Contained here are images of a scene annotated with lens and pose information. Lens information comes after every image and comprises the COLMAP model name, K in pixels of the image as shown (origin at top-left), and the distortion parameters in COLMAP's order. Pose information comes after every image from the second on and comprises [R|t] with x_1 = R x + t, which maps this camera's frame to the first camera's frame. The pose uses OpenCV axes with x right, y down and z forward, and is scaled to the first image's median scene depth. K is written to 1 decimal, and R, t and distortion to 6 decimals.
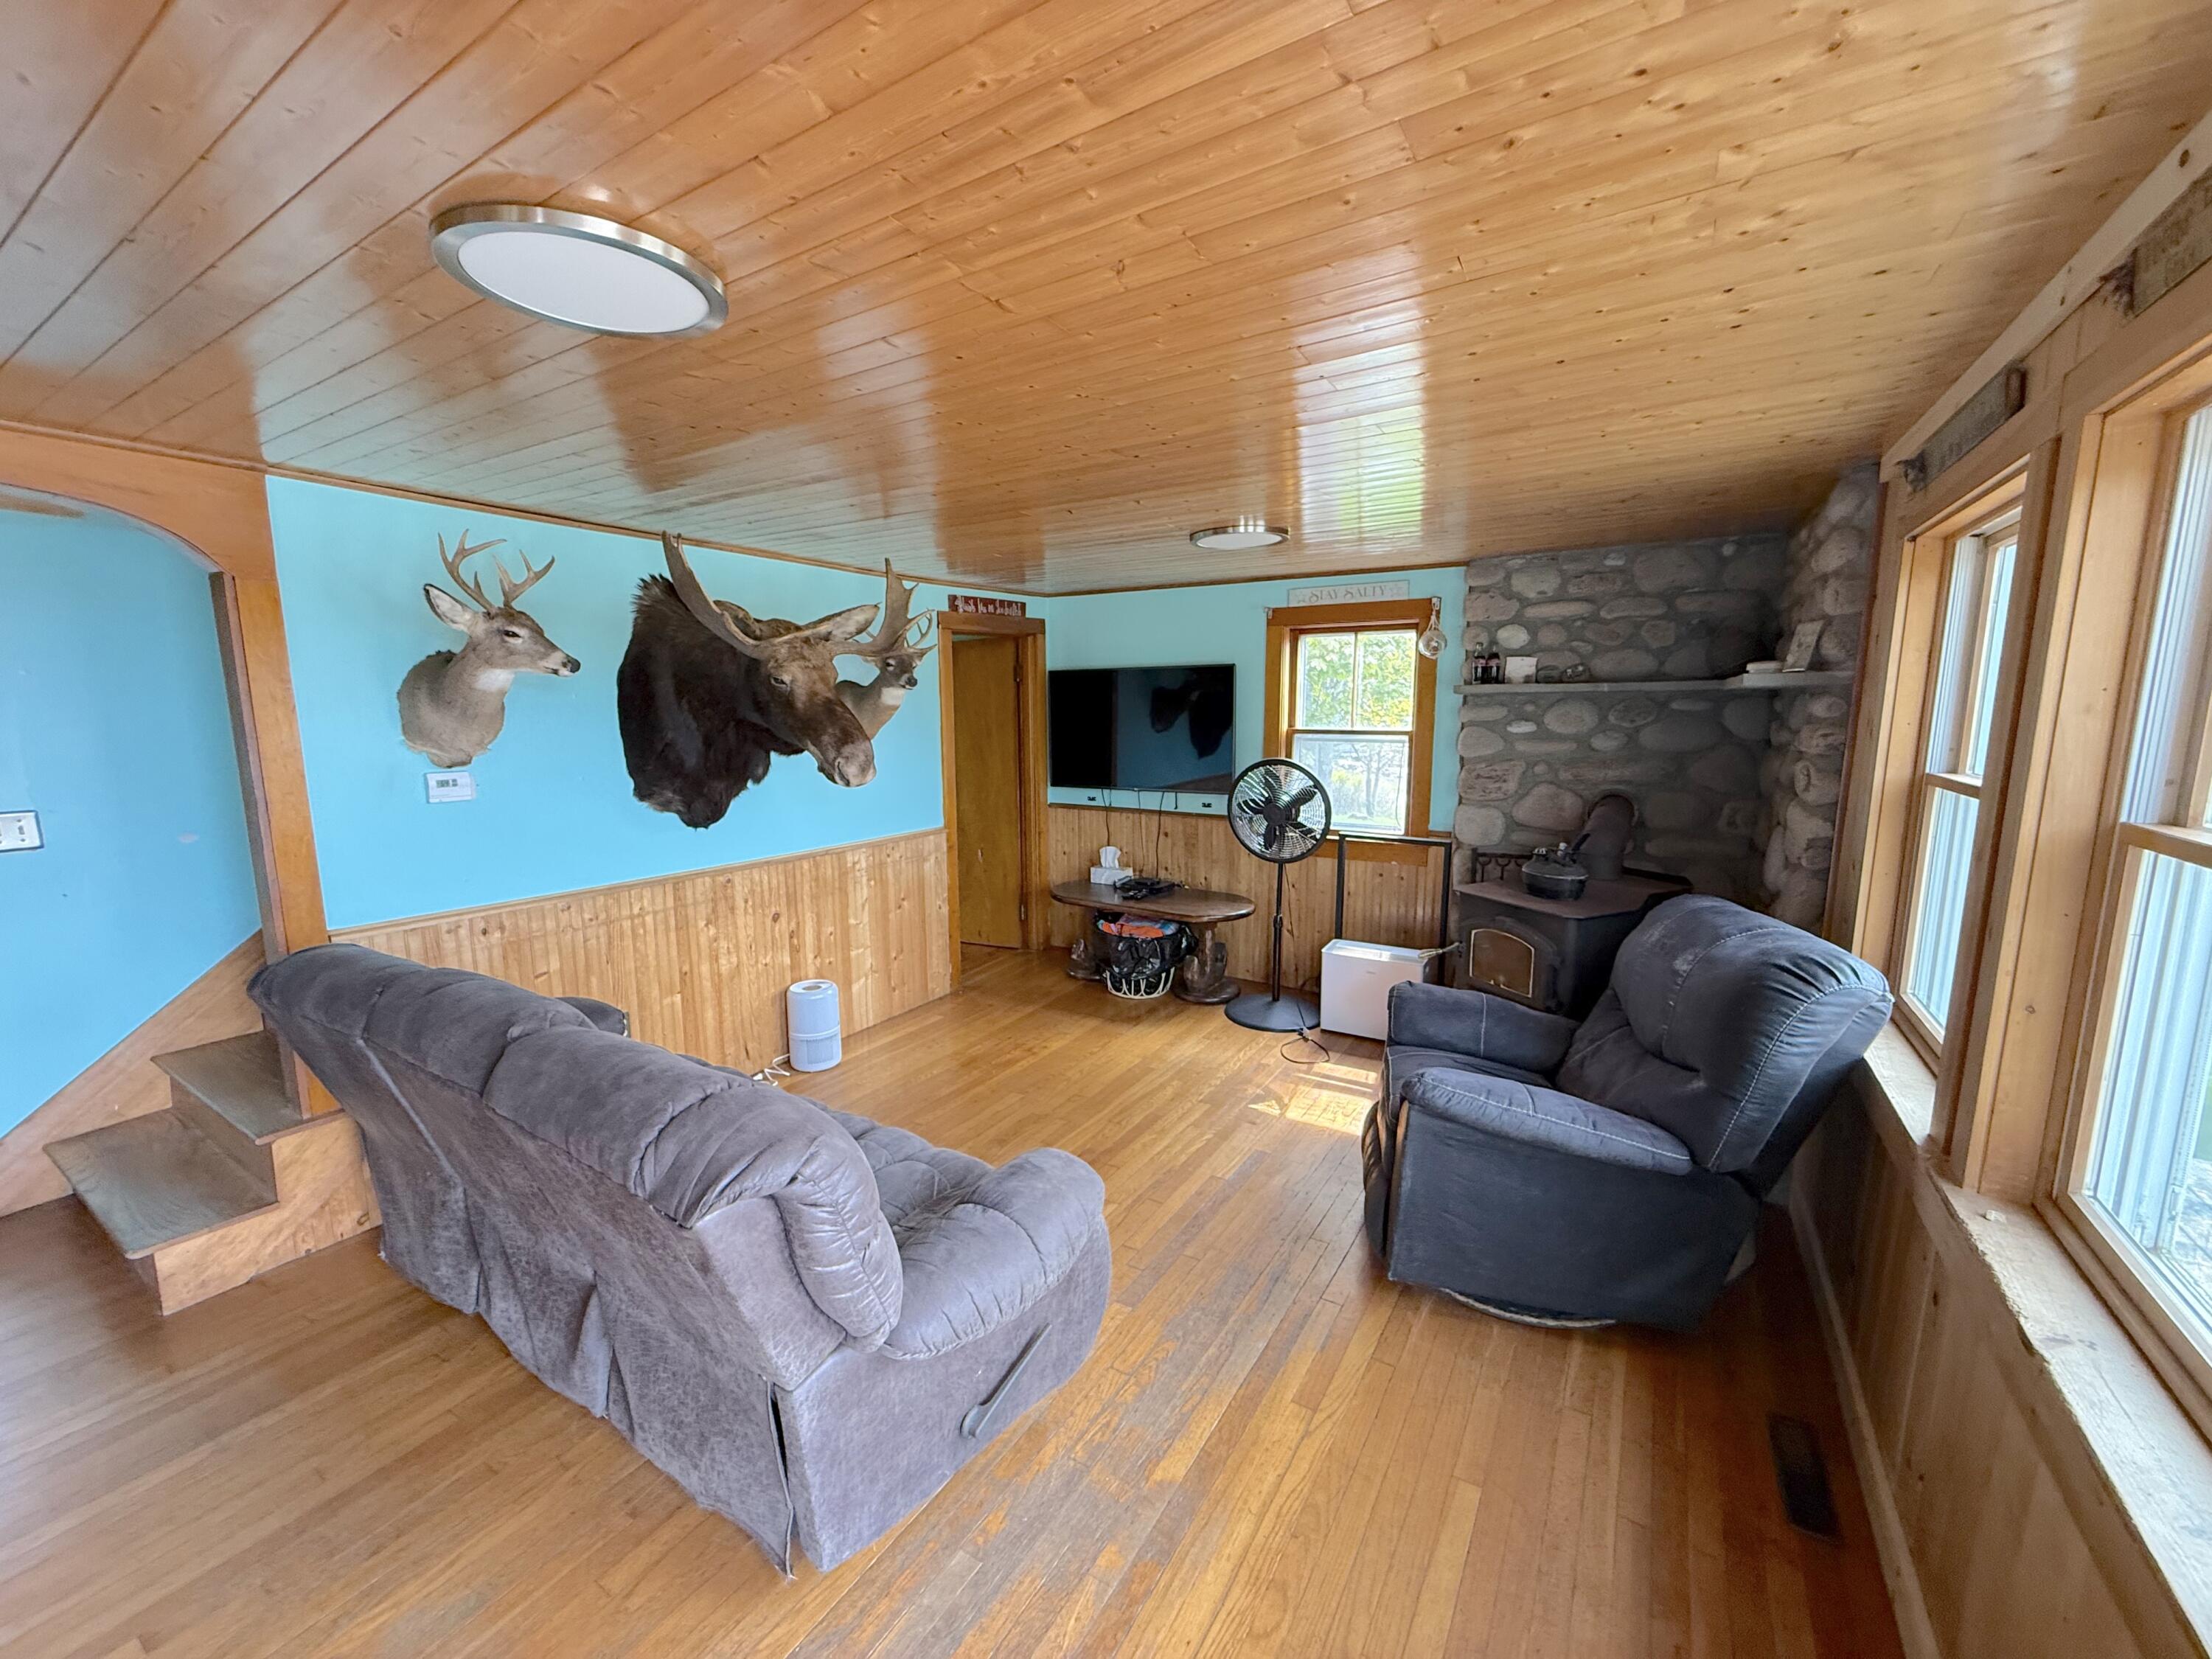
lens RADIAL K [[883.3, 0, 1111.2], [0, 883.3, 833.3], [0, 0, 1]] dist [0.000496, -0.000039]
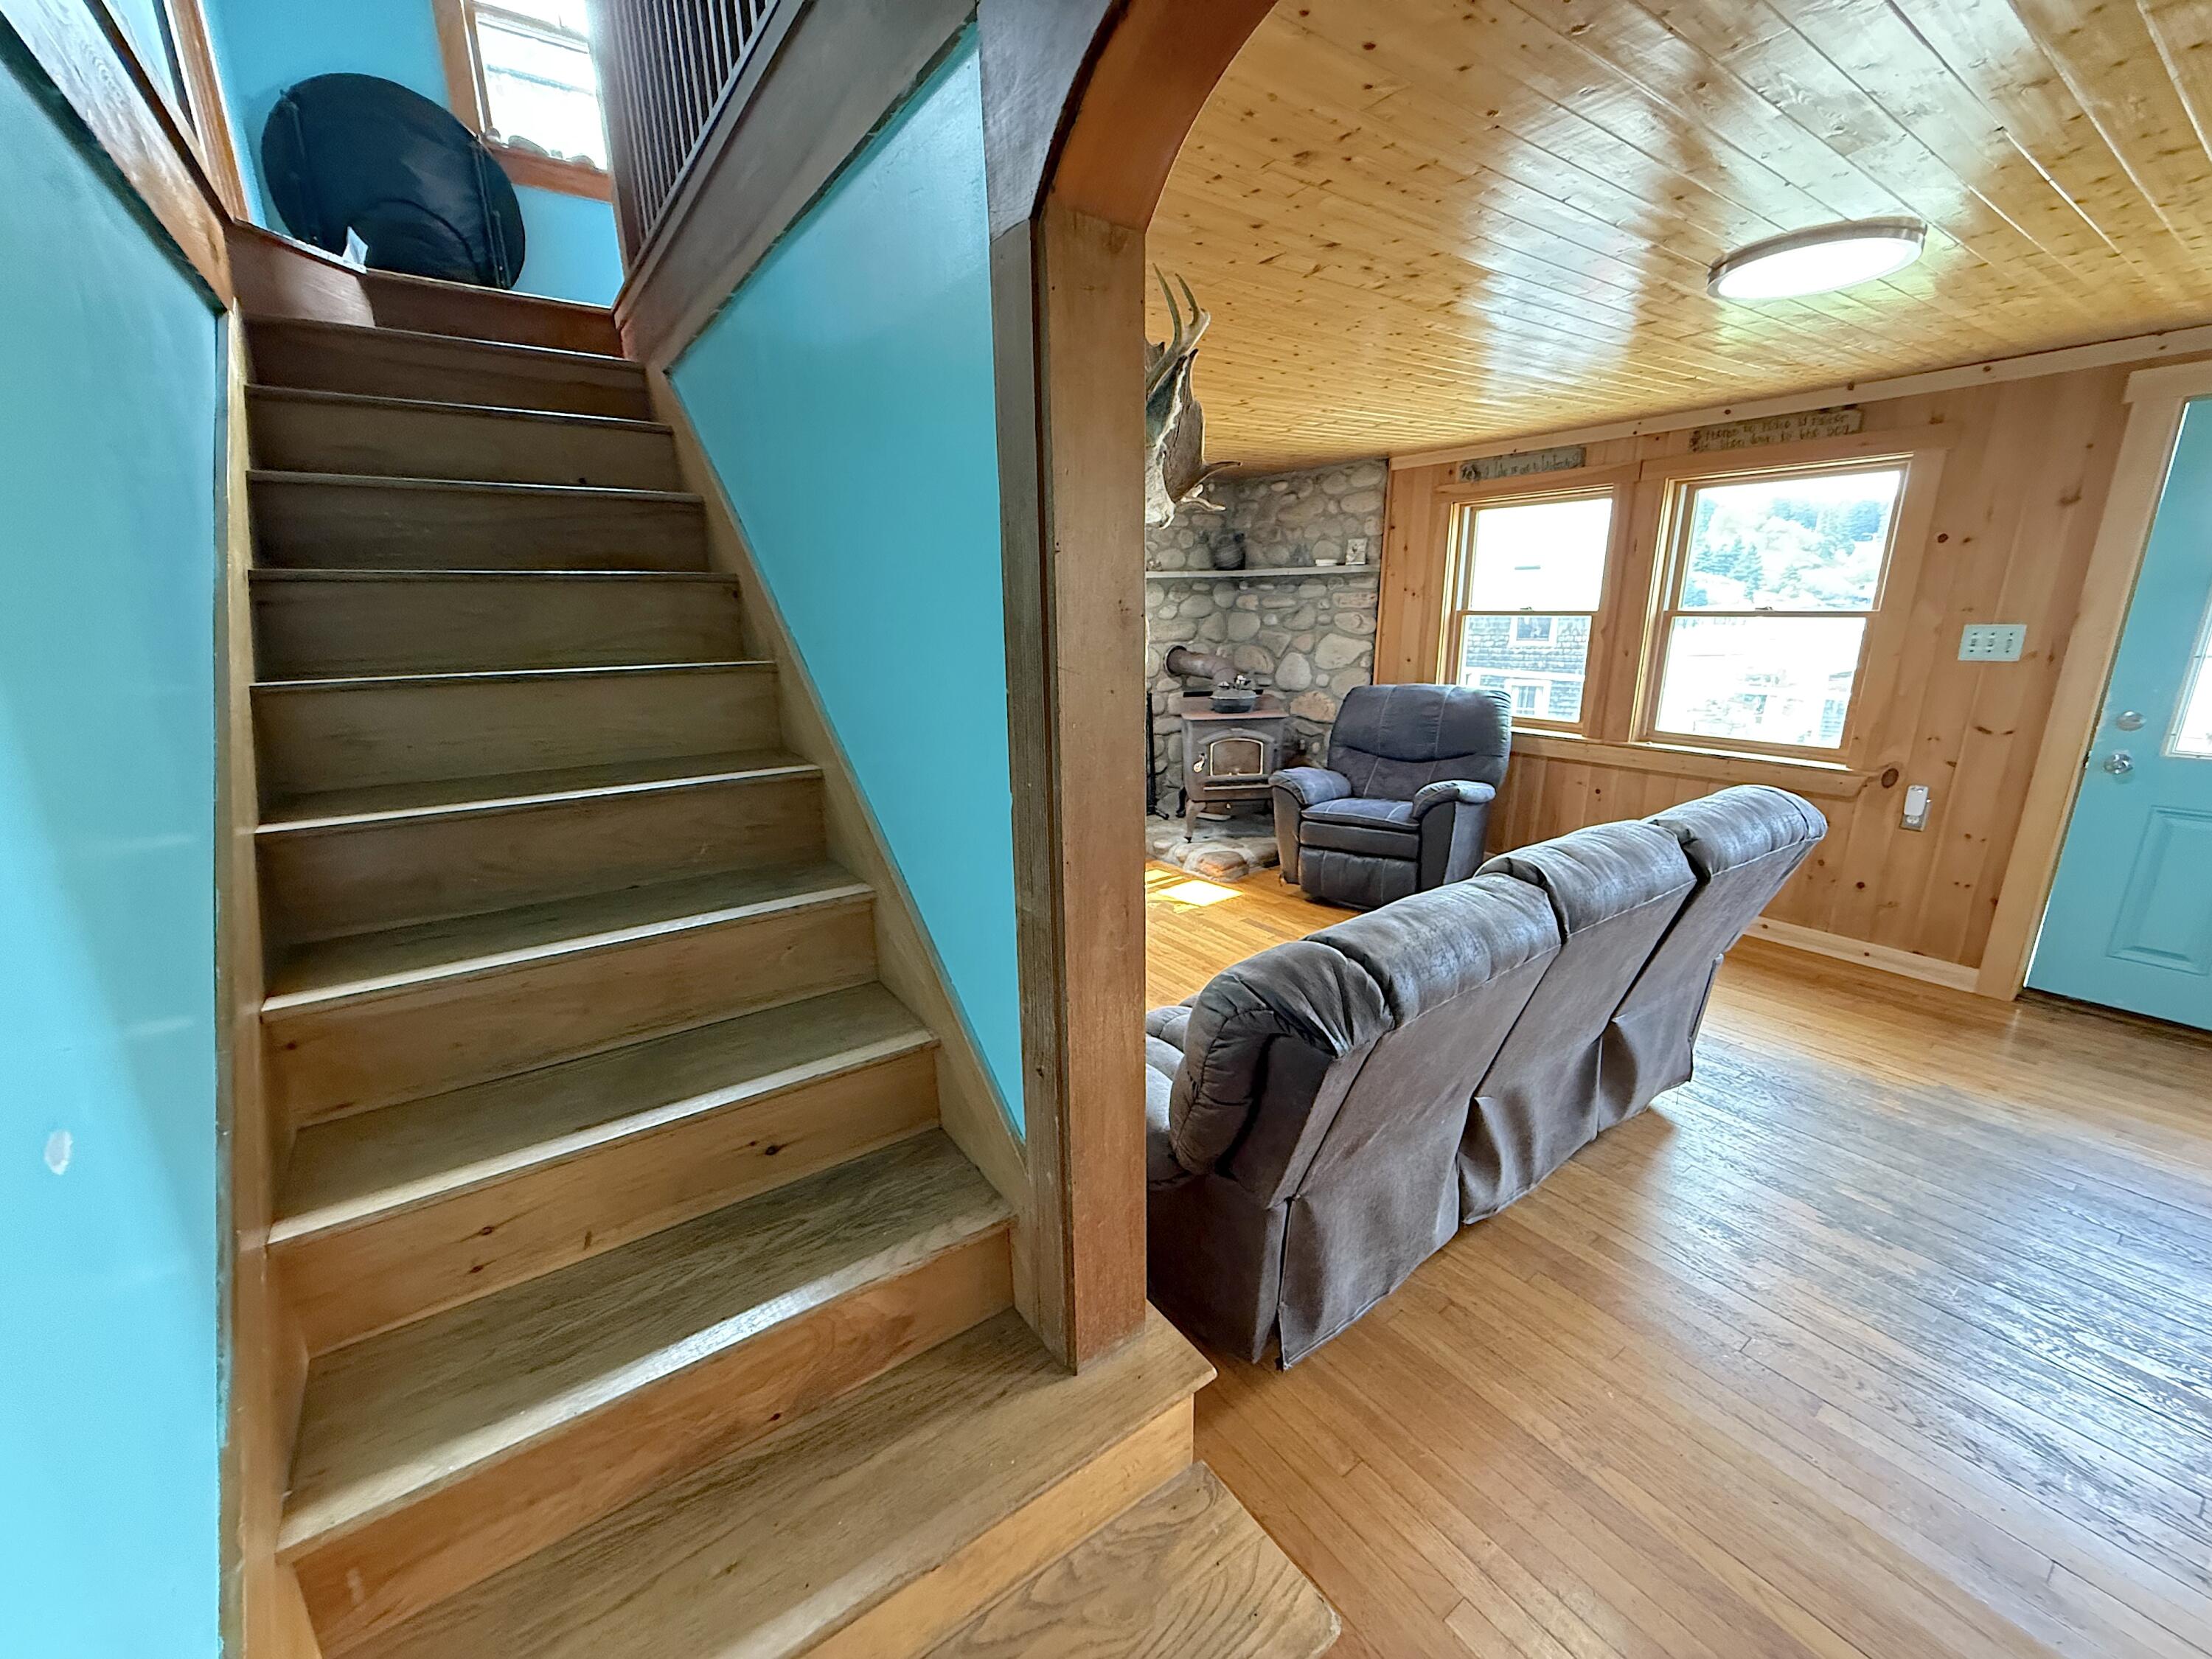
lens RADIAL K [[883.3, 0, 1101.9], [0, 883.3, 832.0], [0, 0, 1]] dist [0.000496, -0.000039]
pose [[0.397636, -0.248928, 0.883131, -0.957013], [0.153043, 0.967006, 0.203662, -0.072472], [-0.904690, 0.054174, 0.422613, 0.538799]]
